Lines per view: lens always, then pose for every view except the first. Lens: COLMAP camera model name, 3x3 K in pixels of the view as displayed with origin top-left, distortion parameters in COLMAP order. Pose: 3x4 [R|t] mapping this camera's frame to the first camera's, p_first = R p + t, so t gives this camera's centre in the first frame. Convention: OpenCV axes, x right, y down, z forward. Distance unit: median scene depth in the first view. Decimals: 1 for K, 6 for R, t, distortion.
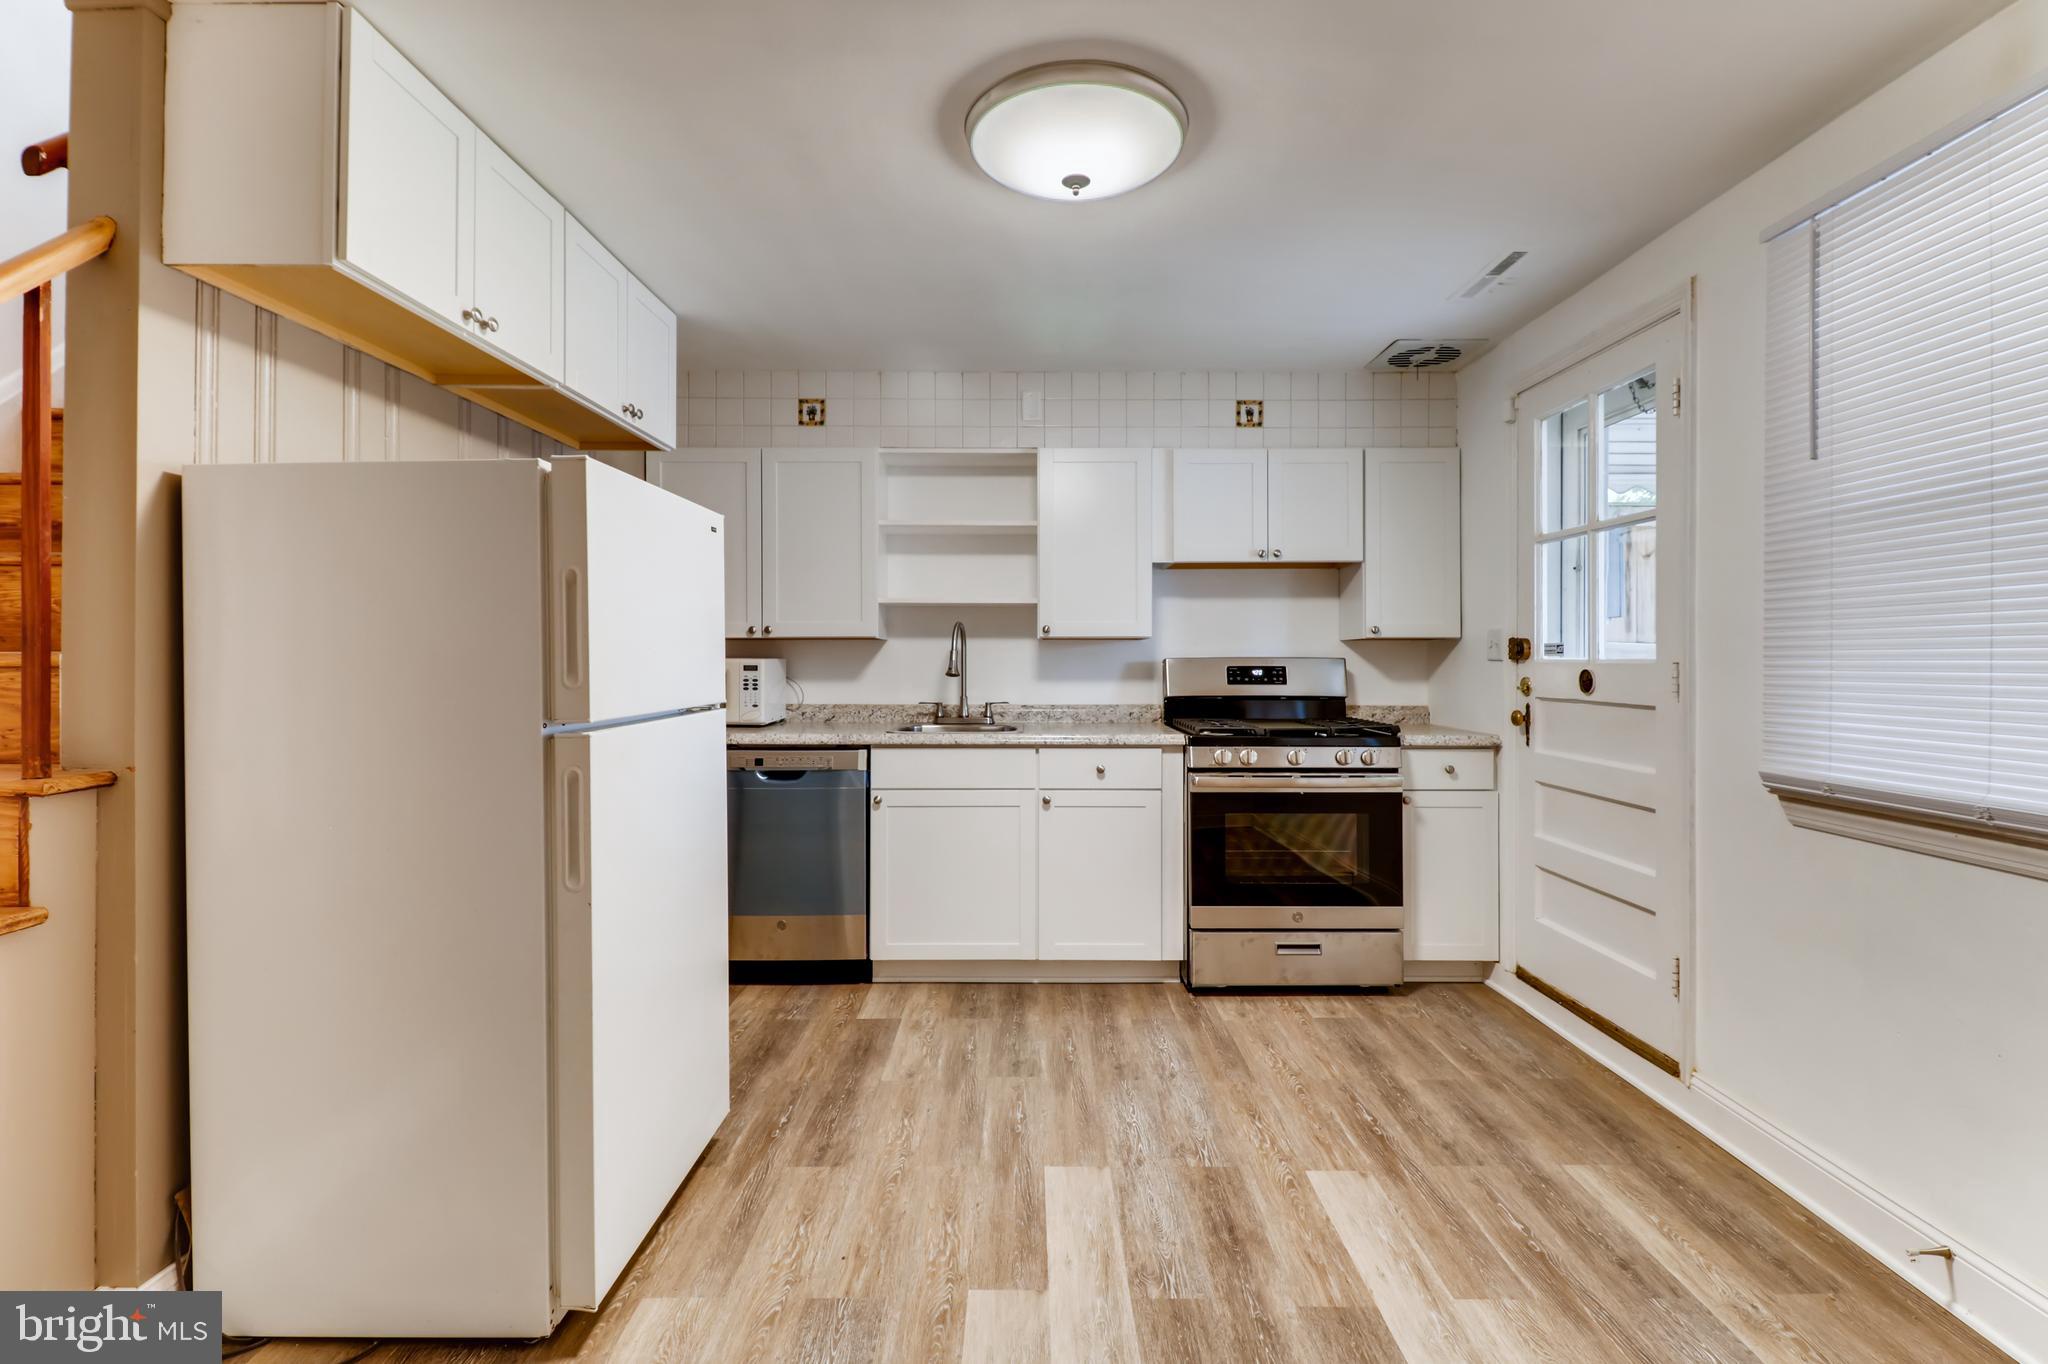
lens RADIAL K [[937.9, 0, 1028.9], [0, 937.9, 667.0], [0, 0, 1]] dist [0.023526, -0.016877]
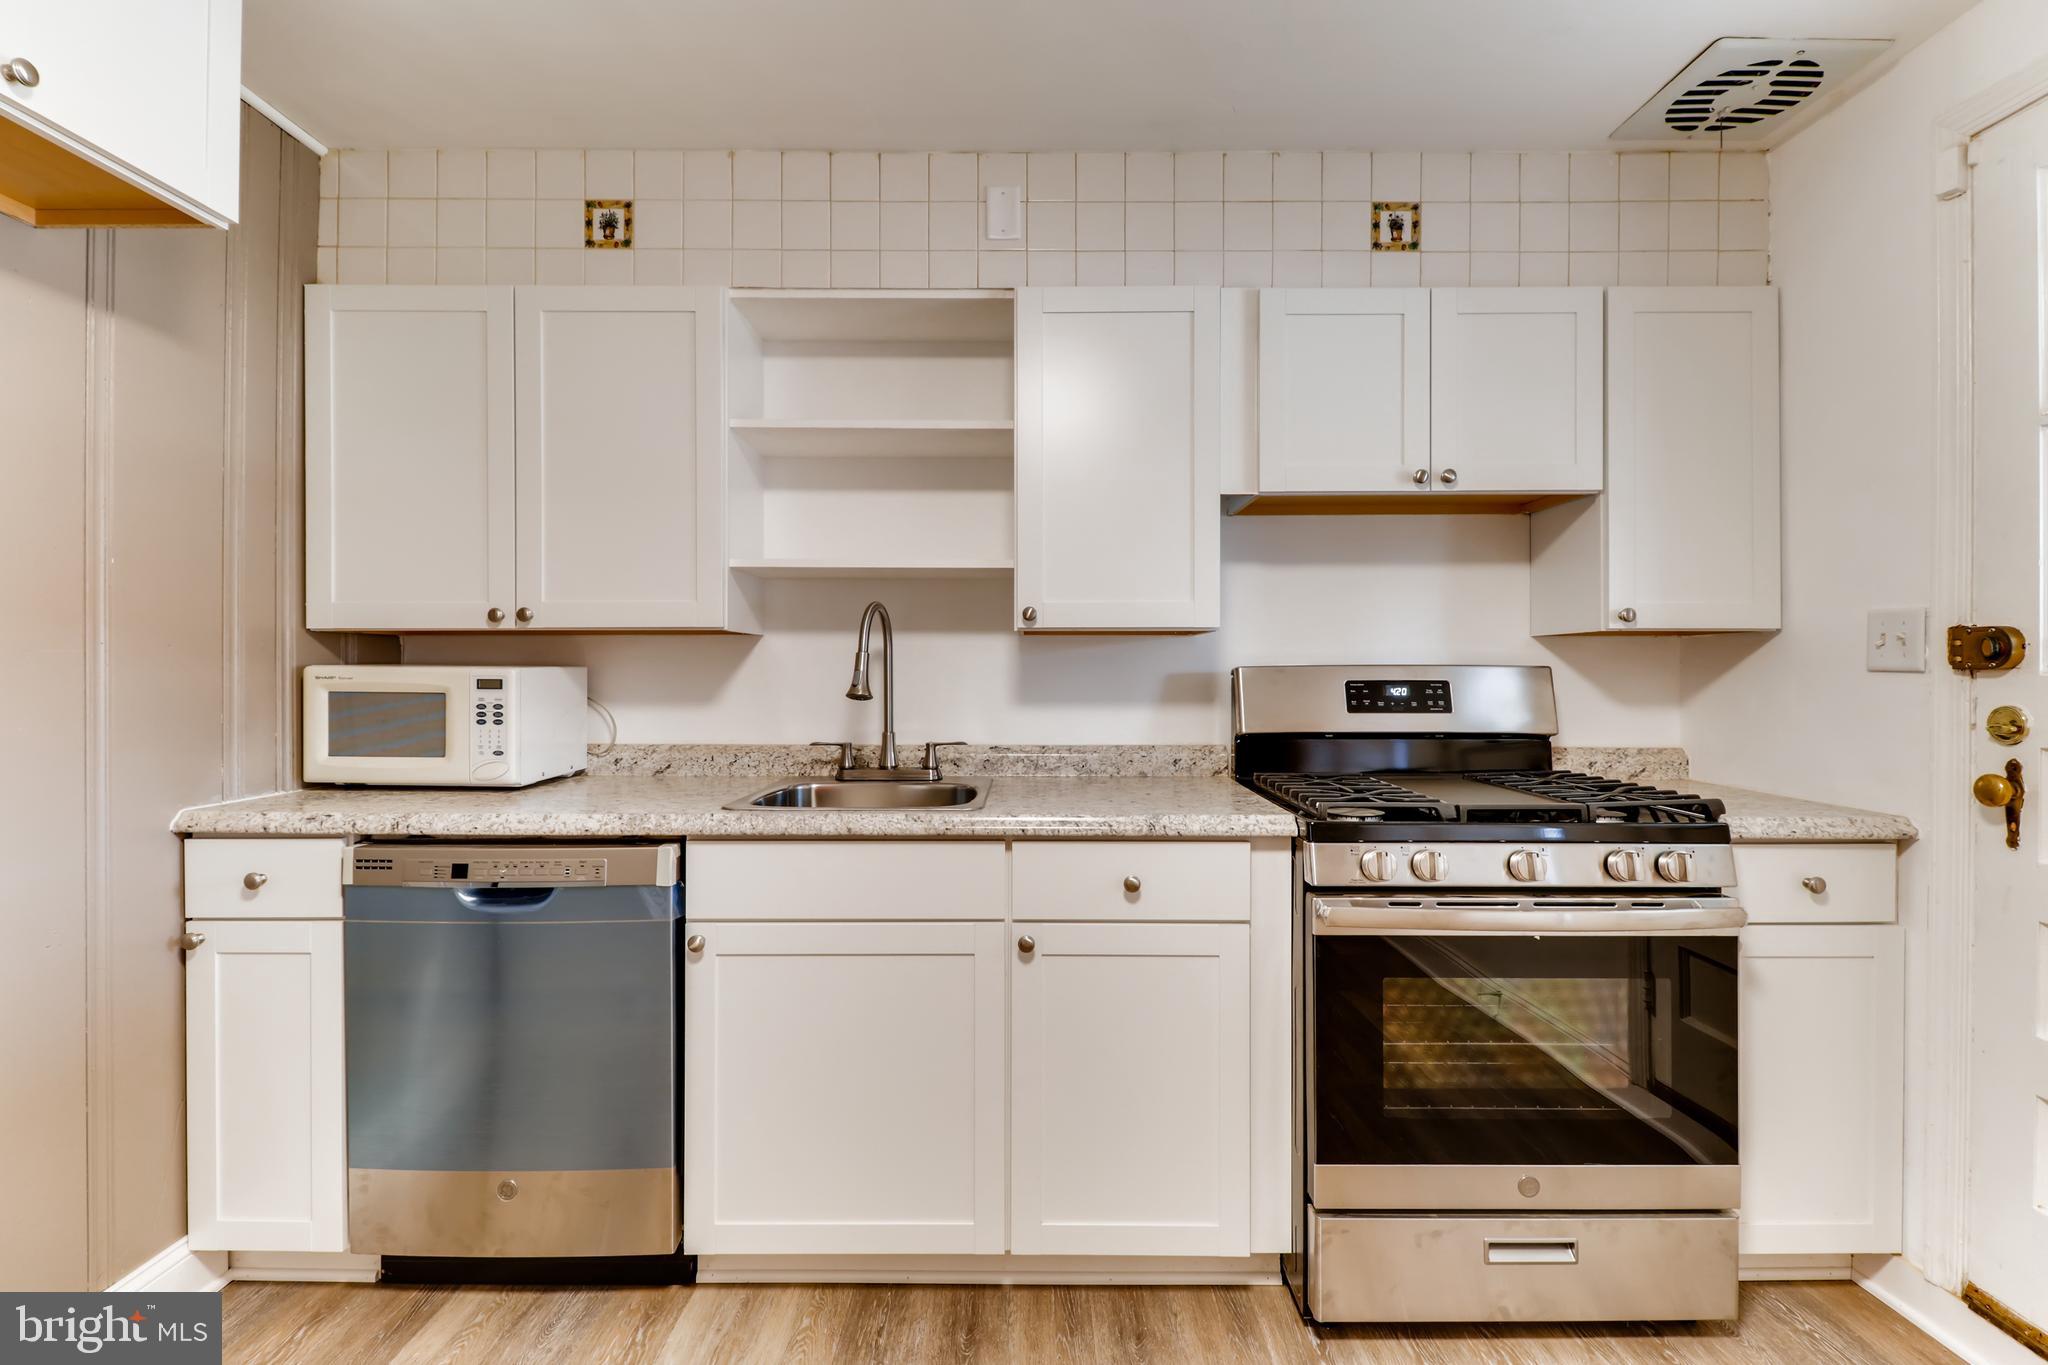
lens RADIAL K [[937.9, 0, 1028.9], [0, 937.9, 667.5], [0, 0, 1]] dist [0.023526, -0.016877]
pose [[0.999994, 0.000602, -0.003435, 0.020151], [-0.000625, 0.999977, -0.006746, -0.004989], [0.003430, 0.006749, 0.999971, 0.447800]]
